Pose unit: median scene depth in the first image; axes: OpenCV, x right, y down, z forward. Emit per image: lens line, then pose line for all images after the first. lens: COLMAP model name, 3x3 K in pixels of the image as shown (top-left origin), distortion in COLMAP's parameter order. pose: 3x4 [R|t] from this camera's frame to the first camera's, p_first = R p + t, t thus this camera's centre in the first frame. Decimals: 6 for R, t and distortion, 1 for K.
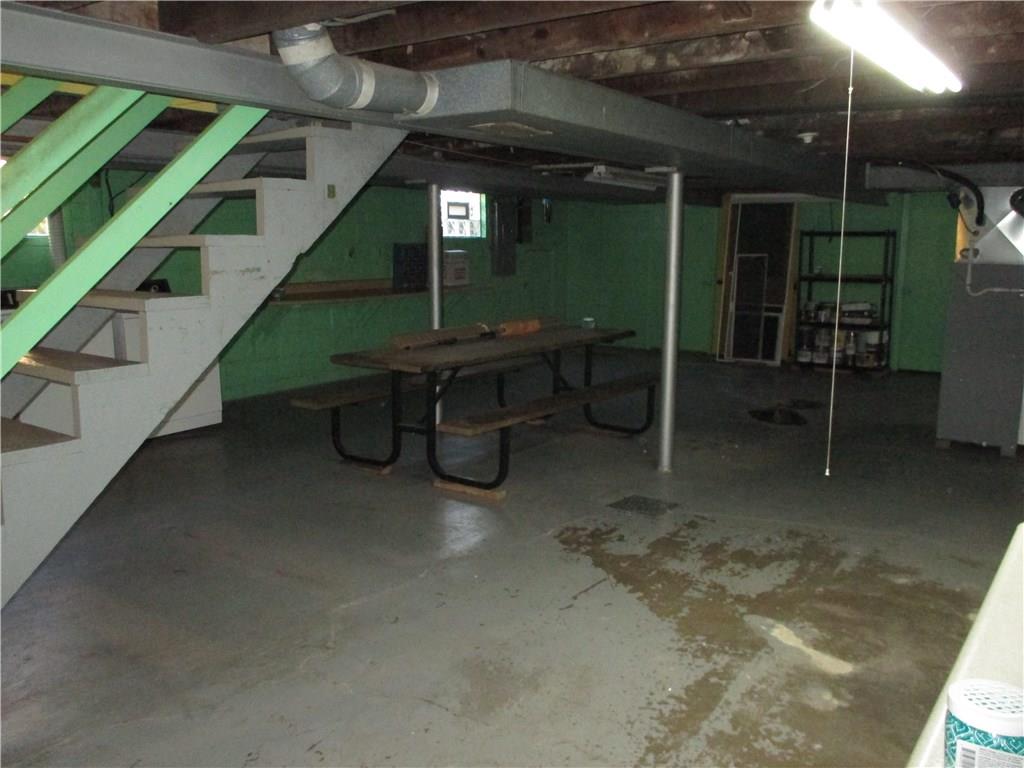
lens RADIAL K [[866.9, 0, 511.8], [0, 866.9, 383.5], [0, 0, 1]] dist [-0.036267, -0.006582]
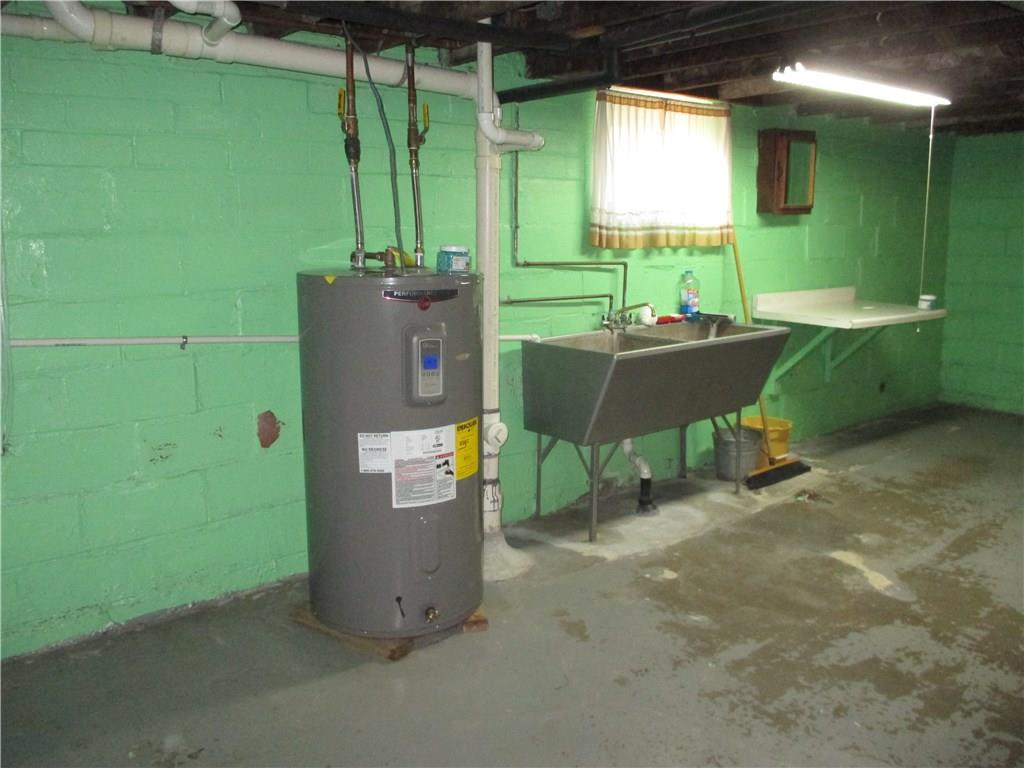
lens RADIAL K [[866.9, 0, 519.2], [0, 866.9, 386.1], [0, 0, 1]] dist [-0.036267, -0.006582]
pose [[-0.966482, -0.043884, 0.252956, 0.440306], [0.043902, 0.942520, 0.331252, -0.269790], [-0.252952, 0.331254, -0.909003, 1.798530]]
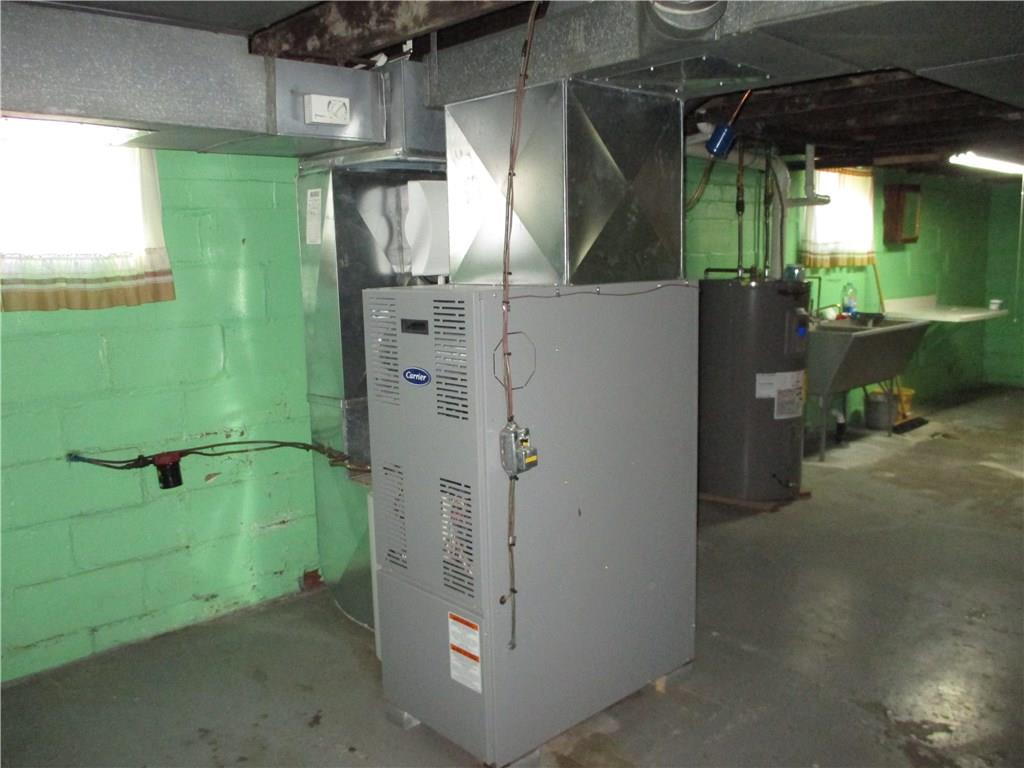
lens RADIAL K [[866.9, 0, 504.6], [0, 866.9, 383.0], [0, 0, 1]] dist [-0.036267, -0.006582]
pose [[-0.980360, -0.018773, 0.196323, 0.877196], [0.041785, 0.953088, 0.299794, -0.371014], [-0.192741, 0.302110, -0.933585, 2.420764]]
